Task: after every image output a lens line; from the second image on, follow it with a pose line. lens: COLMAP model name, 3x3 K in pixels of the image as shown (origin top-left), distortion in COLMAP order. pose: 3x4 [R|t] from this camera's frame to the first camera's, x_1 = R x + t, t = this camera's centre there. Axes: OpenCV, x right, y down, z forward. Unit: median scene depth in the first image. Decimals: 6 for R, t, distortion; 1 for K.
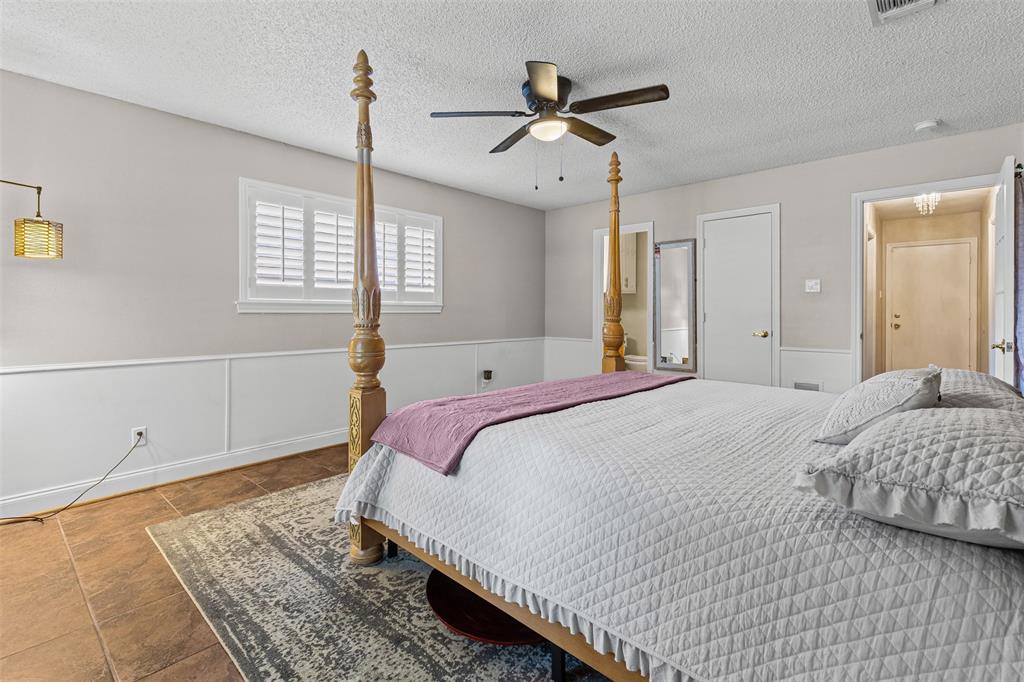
lens RADIAL K [[471.8, 0, 518.6], [0, 471.8, 340.3], [0, 0, 1]] dist [0.013357, -0.000316]
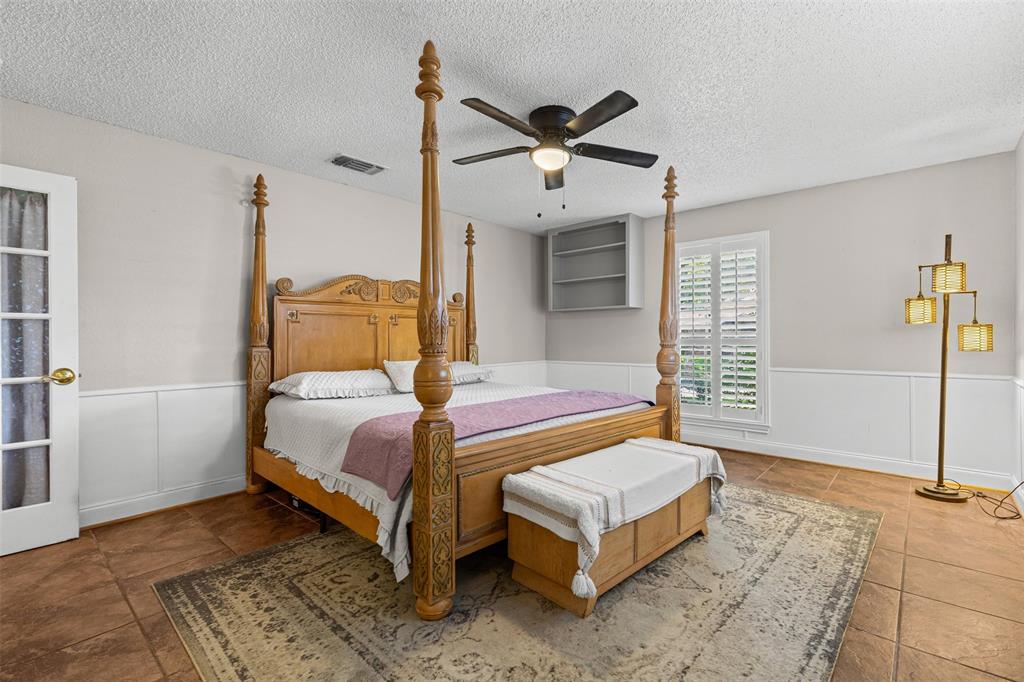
lens RADIAL K [[460.8, 0, 518.5], [0, 460.8, 340.0], [0, 0, 1]] dist [0.002415, 0.000125]
pose [[-0.999965, -0.007054, -0.004515, 0.108249], [-0.007382, 0.996987, 0.077211, -0.091106], [0.003957, 0.077242, -0.997005, 1.500874]]
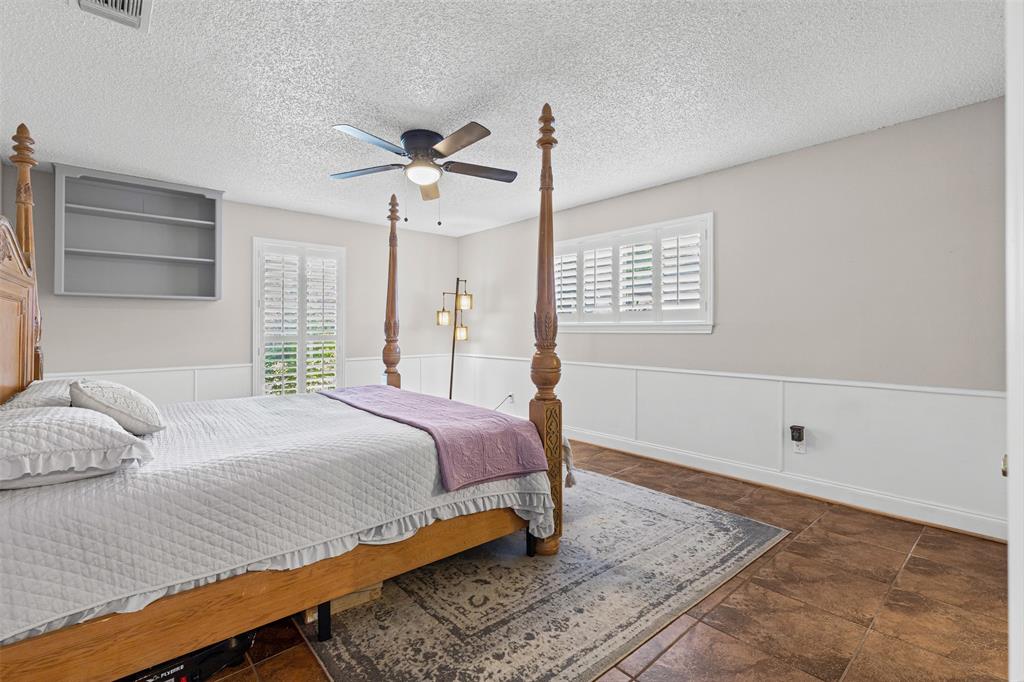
lens RADIAL K [[463.3, 0, 518.4], [0, 463.3, 335.9], [0, 0, 1]] dist [0.003172, -0.000224]
pose [[-0.110452, 0.000737, -0.993881, 0.848465], [-0.063599, 0.997945, 0.007808, -0.052761], [0.991845, 0.064072, -0.110178, 1.027830]]
